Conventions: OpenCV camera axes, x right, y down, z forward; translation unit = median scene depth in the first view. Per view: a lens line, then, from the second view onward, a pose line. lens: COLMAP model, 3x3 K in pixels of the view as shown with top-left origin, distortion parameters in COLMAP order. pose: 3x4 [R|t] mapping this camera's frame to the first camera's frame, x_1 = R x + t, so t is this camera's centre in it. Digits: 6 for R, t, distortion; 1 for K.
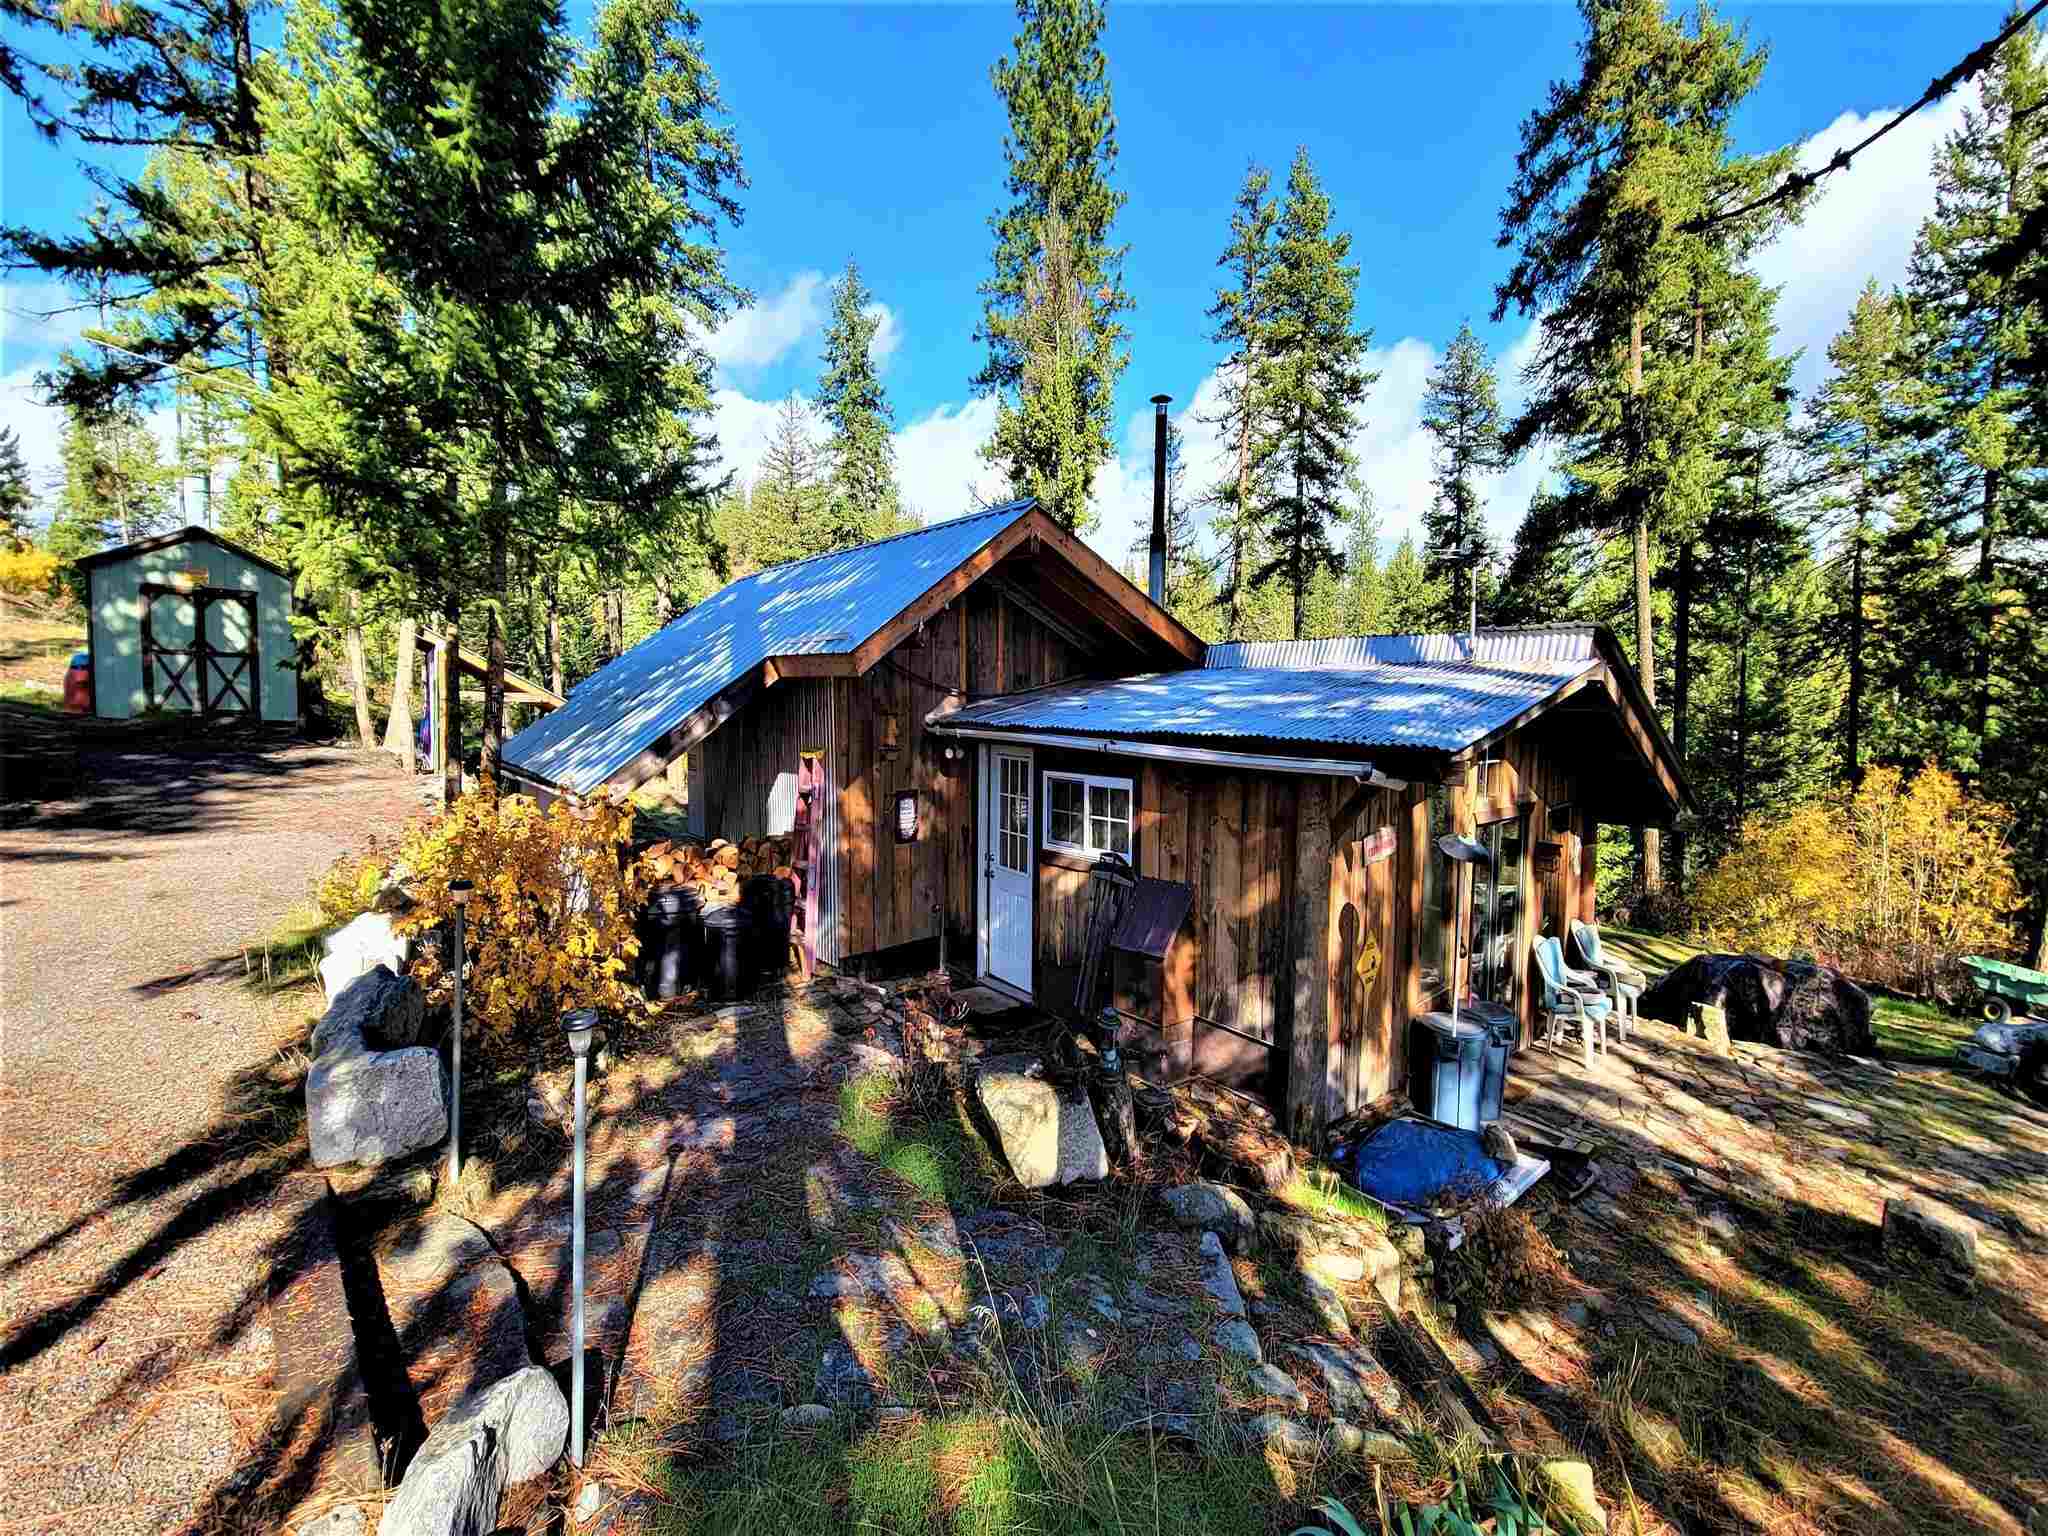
lens RADIAL K [[839.1, 0, 1024.0], [0, 839.1, 768.0], [0, 0, 1]] dist [-0.000685, 0.000053]
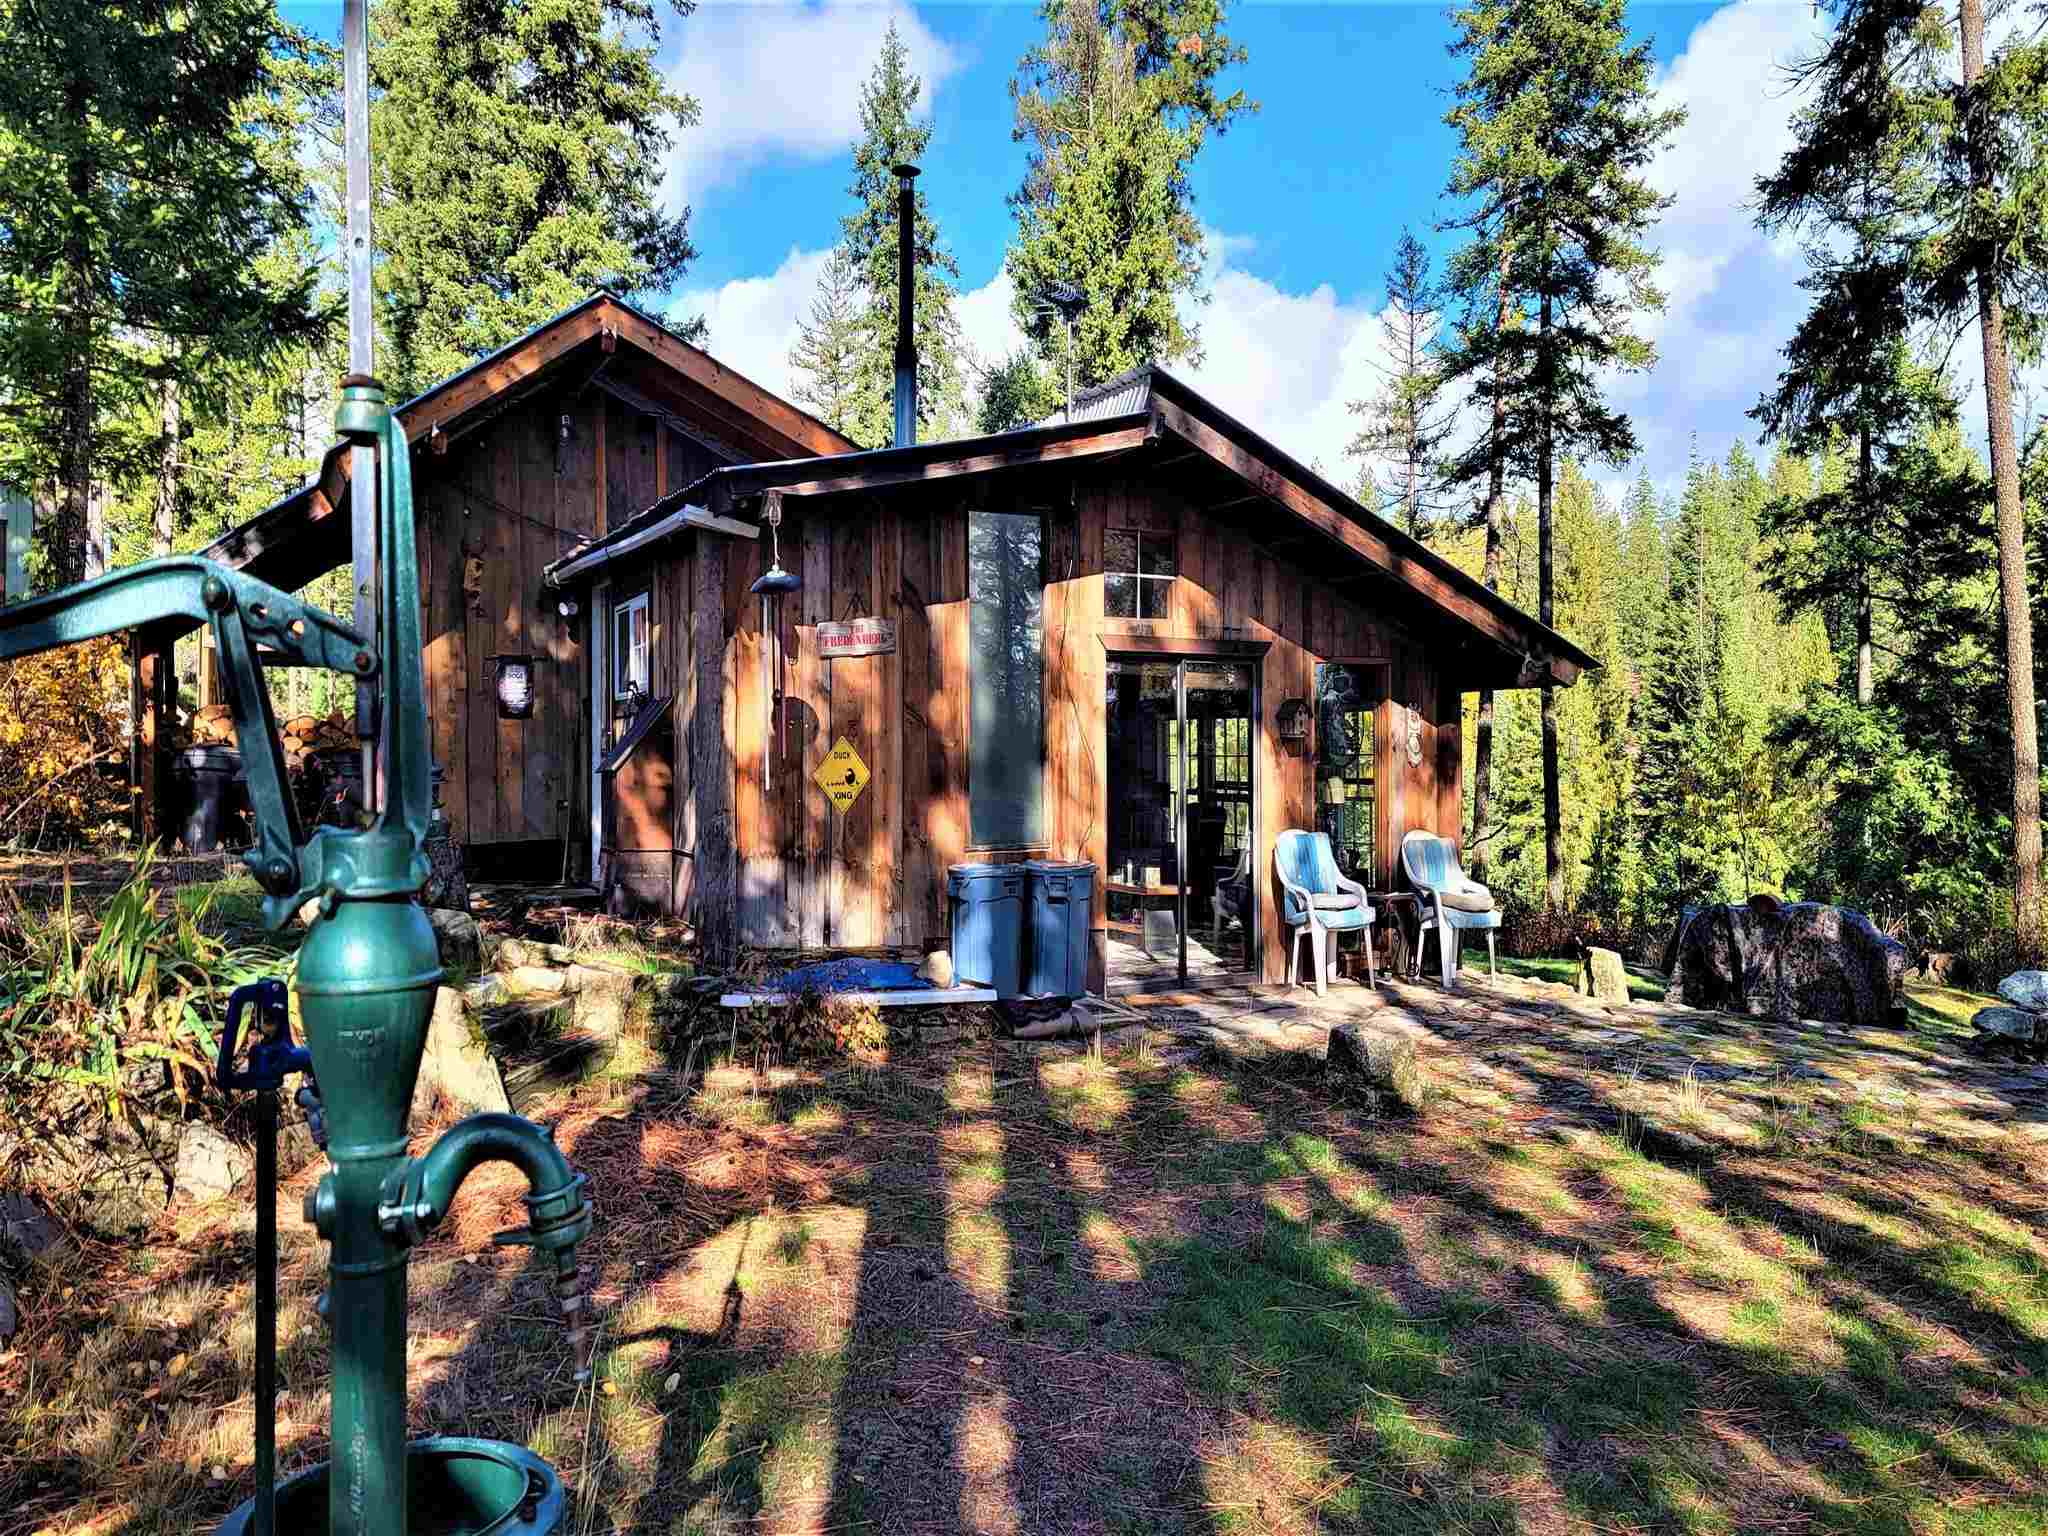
lens RADIAL K [[1420.0, 0, 1024.0], [0, 1420.0, 768.0], [0, 0, 1]] dist [0.126440, -0.108545]
pose [[0.974261, -0.012789, -0.225060, 0.406191], [-0.003725, 0.997340, -0.072796, 0.145674], [0.225392, 0.071761, 0.971622, -0.159881]]
